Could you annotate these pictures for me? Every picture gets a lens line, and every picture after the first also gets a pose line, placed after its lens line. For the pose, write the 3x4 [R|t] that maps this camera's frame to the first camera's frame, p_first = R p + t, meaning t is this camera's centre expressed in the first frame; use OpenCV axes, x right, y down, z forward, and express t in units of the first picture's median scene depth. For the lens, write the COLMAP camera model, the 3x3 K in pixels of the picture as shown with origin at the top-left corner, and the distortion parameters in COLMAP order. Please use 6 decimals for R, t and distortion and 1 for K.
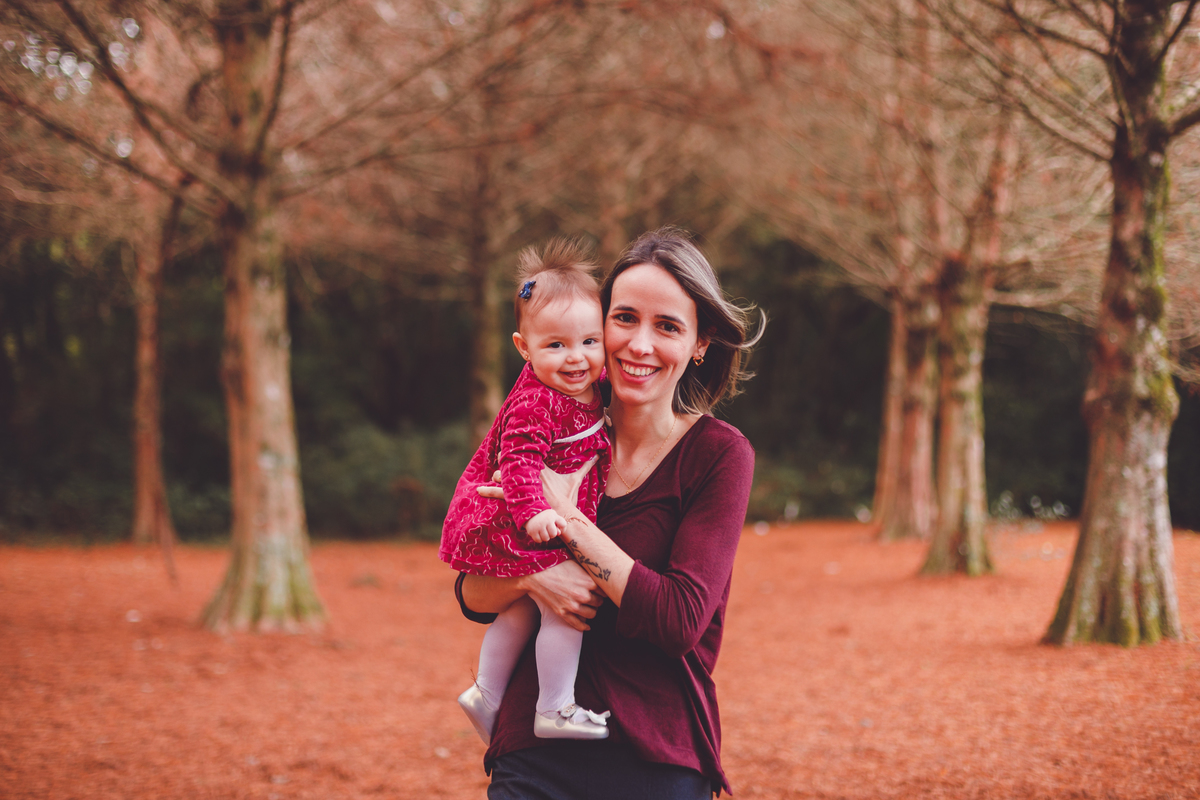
lens RADIAL K [[1695.1, 0, 600.0], [0, 1695.1, 400.0], [0, 0, 1]] dist [-0.225760, 0.067919]
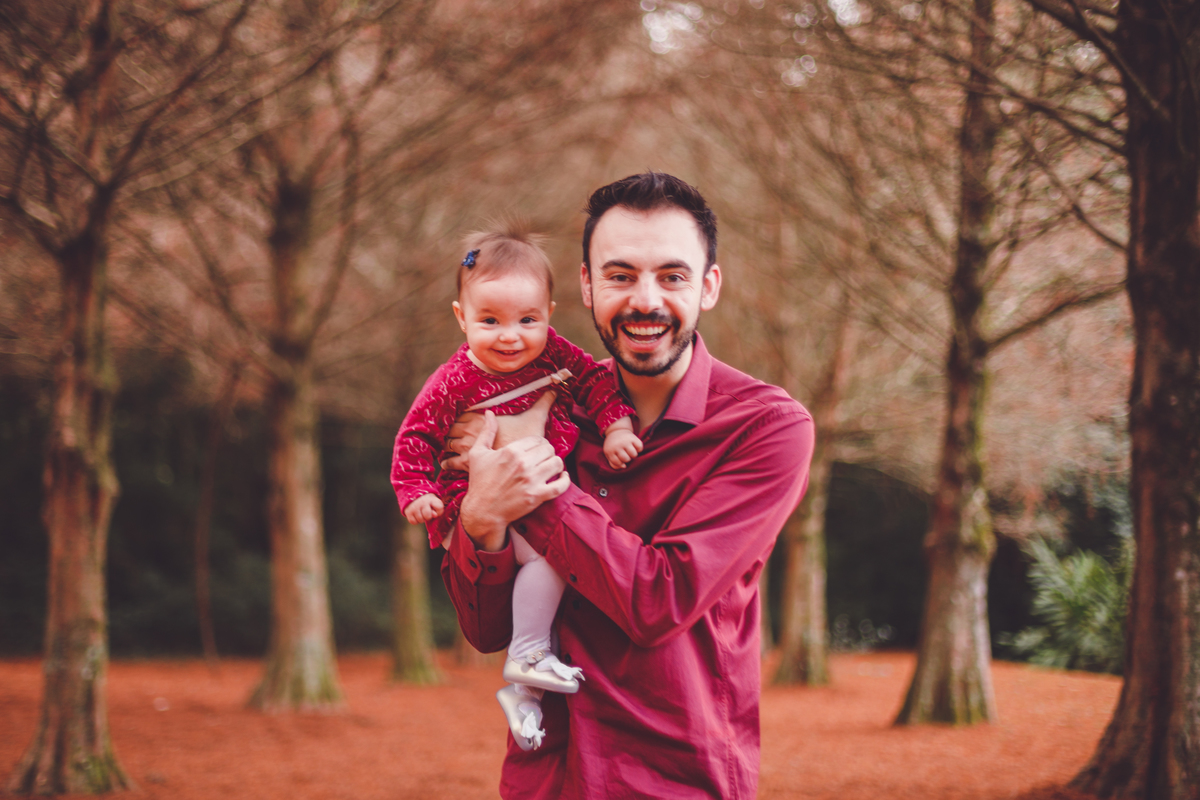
lens RADIAL K [[1695.1, 0, 600.0], [0, 1695.1, 400.0], [0, 0, 1]] dist [-0.225760, 0.067919]
pose [[0.992337, 0.027955, 0.120360, -0.132918], [-0.018358, 0.996616, -0.080119, -0.002503], [-0.122192, 0.077296, 0.989492, -0.312366]]
